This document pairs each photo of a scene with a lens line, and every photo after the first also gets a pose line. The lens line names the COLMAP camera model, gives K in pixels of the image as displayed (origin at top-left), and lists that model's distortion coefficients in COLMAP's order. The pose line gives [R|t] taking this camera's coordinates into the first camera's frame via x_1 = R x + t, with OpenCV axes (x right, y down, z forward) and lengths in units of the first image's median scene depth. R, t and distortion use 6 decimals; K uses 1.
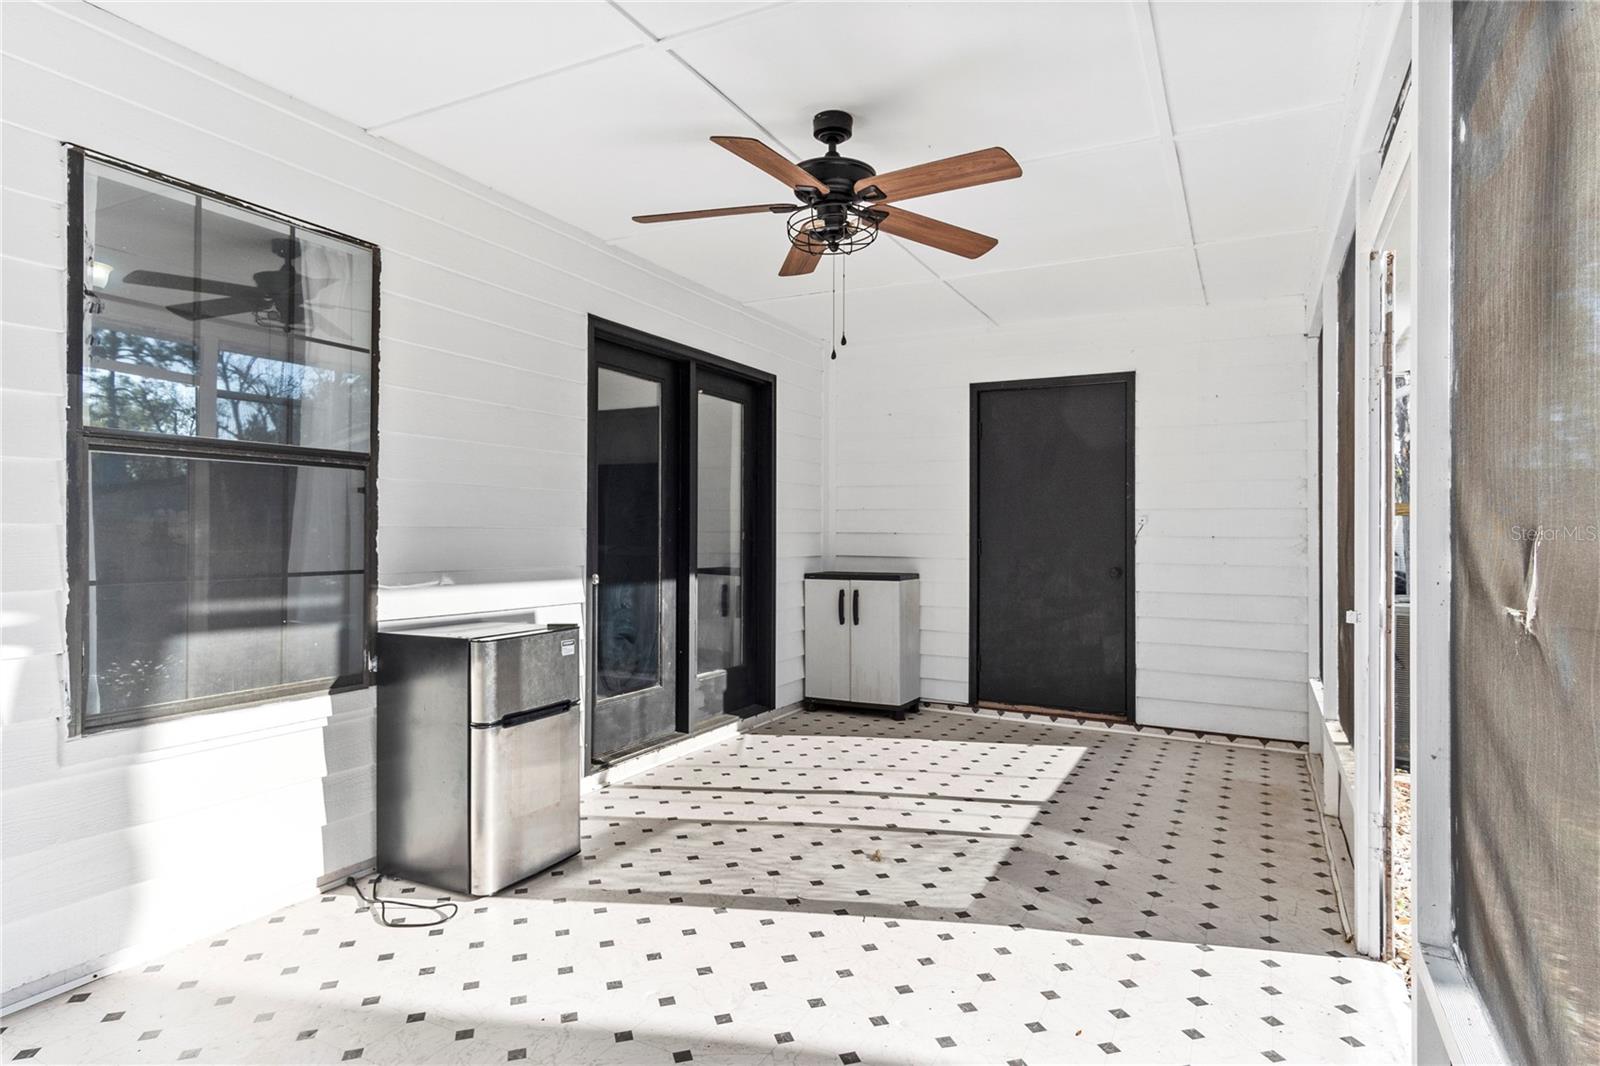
lens RADIAL K [[868.3, 0, 797.3], [0, 868.3, 526.6], [0, 0, 1]] dist [-0.000894, -0.000504]
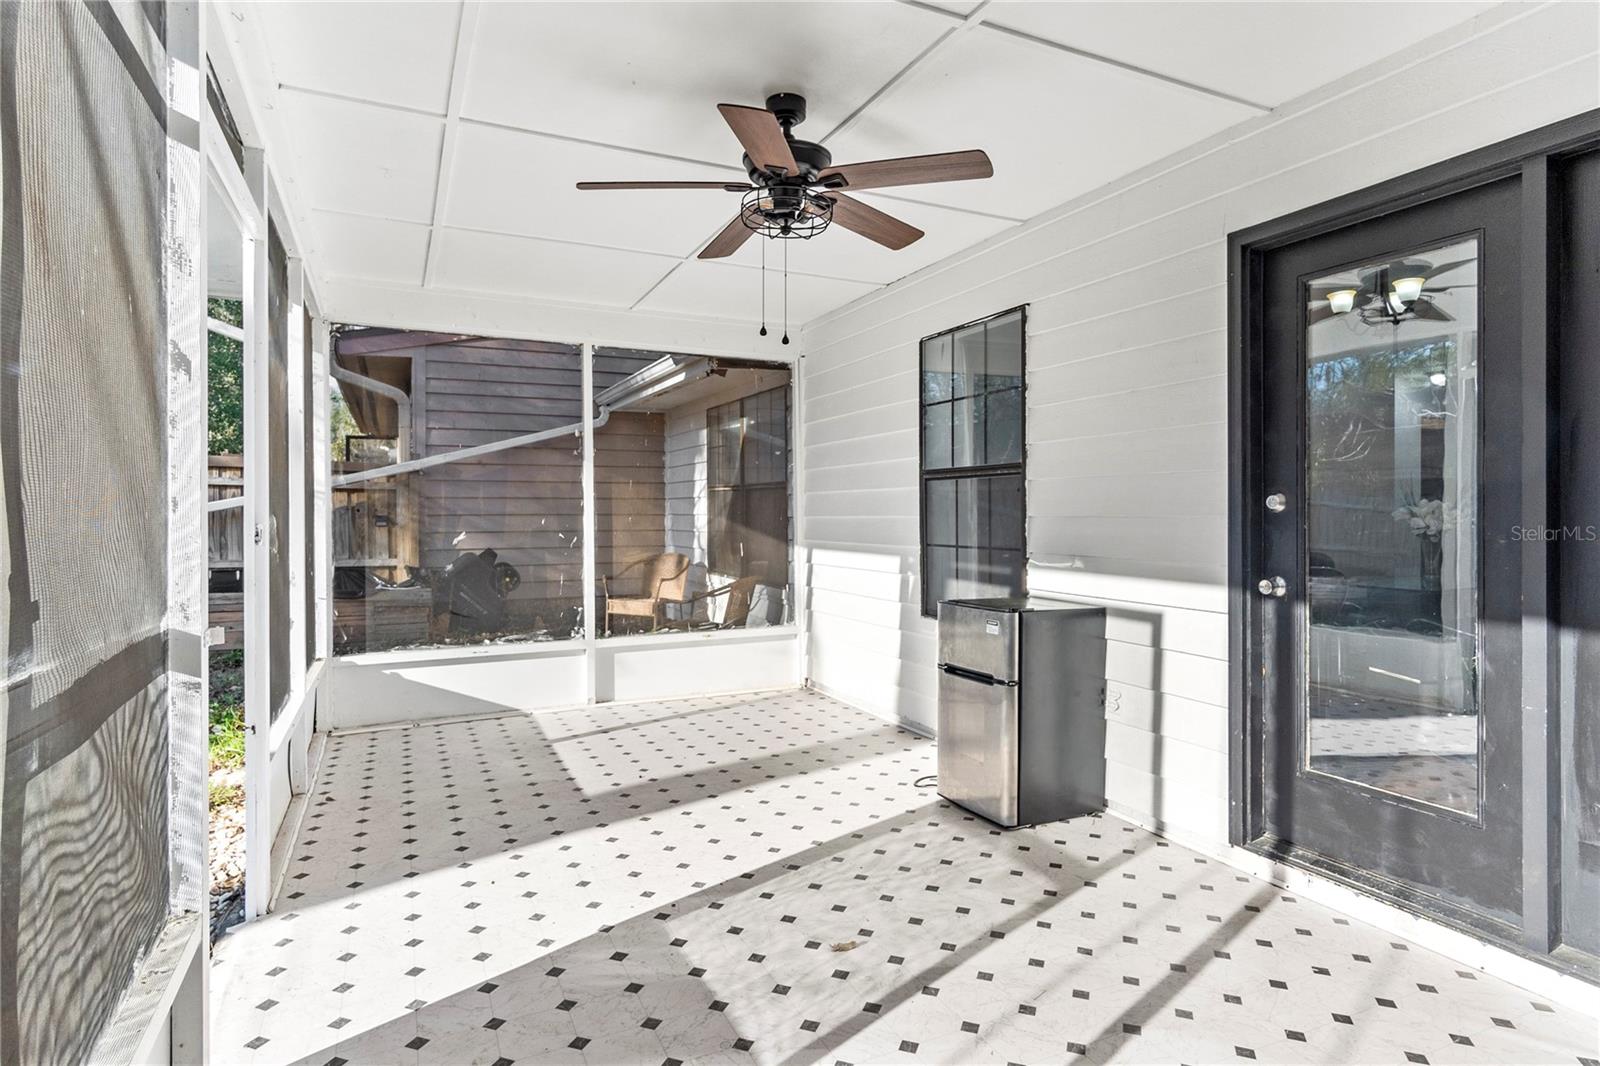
lens RADIAL K [[870.9, 0, 802.9], [0, 870.9, 510.9], [0, 0, 1]] dist [0.000027, 0.001940]
pose [[-0.602652, -0.011255, -0.797925, 0.752400], [0.000390, 0.999896, -0.014398, 0.010253], [0.798004, -0.008988, -0.602585, 1.476364]]
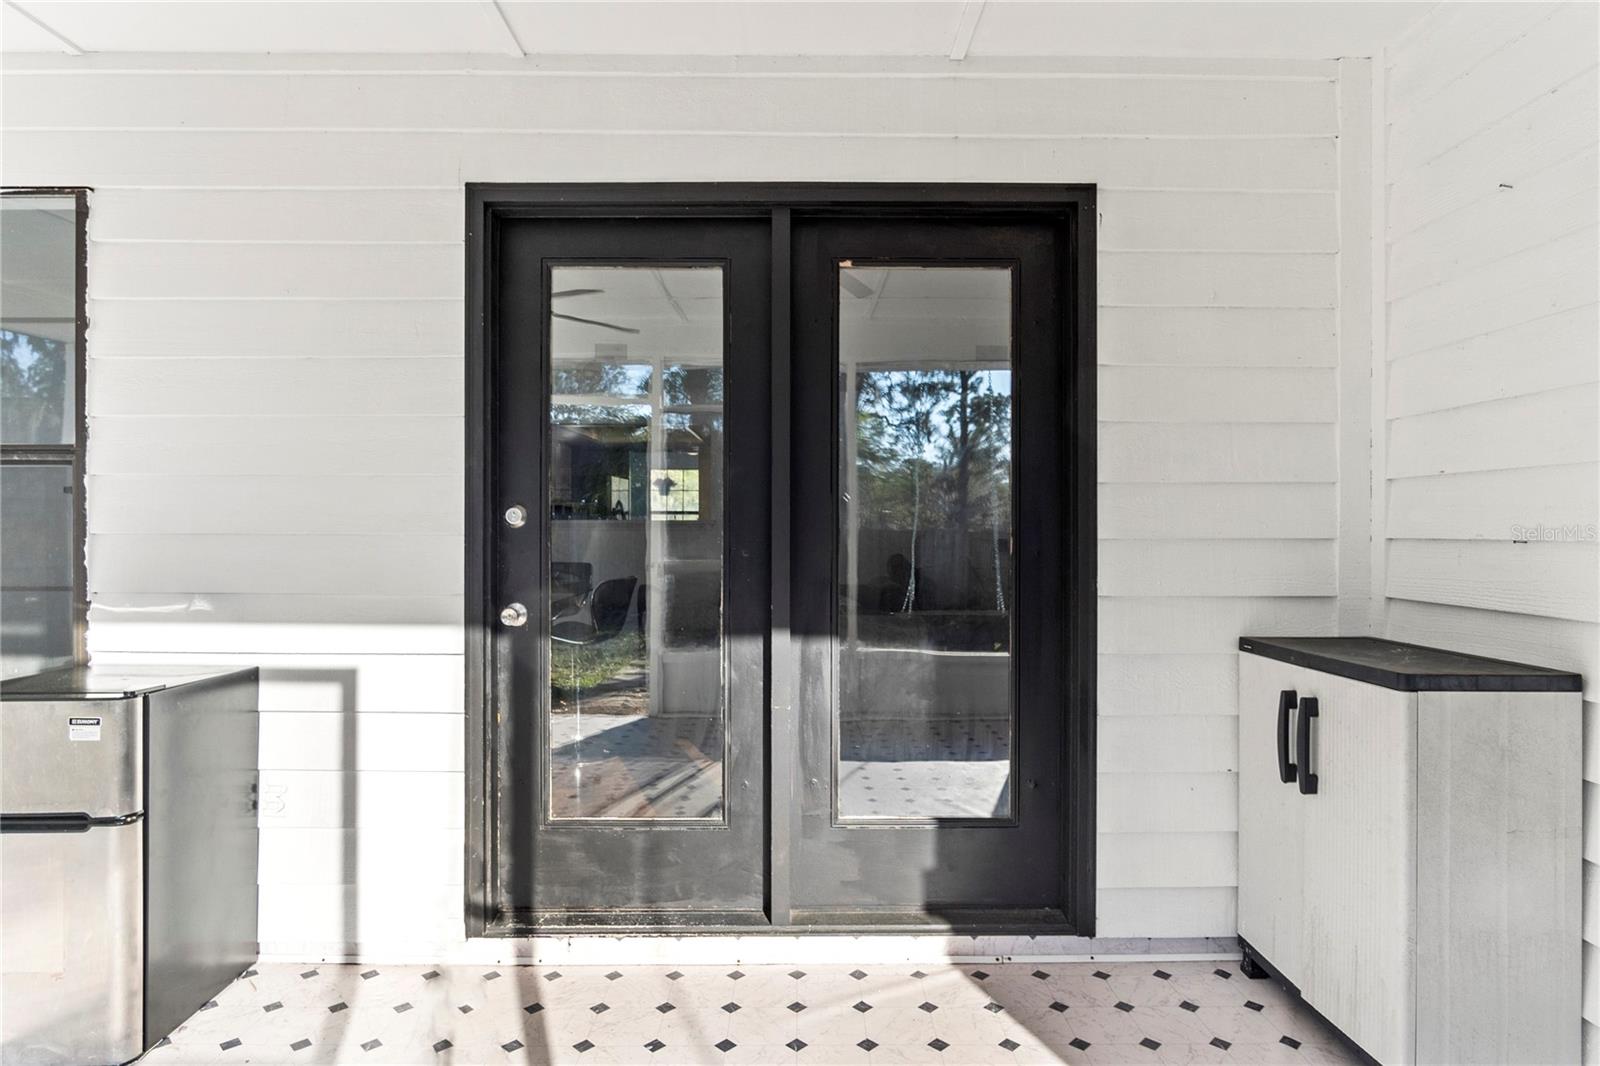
lens RADIAL K [[883.0, 0, 803.8], [0, 883.0, 524.9], [0, 0, 1]] dist [-0.009239, -0.001912]
pose [[0.470554, -0.007519, -0.882339, 0.532858], [0.009229, 0.999951, -0.003600, 0.000657], [0.882323, -0.006449, 0.470601, 1.165429]]
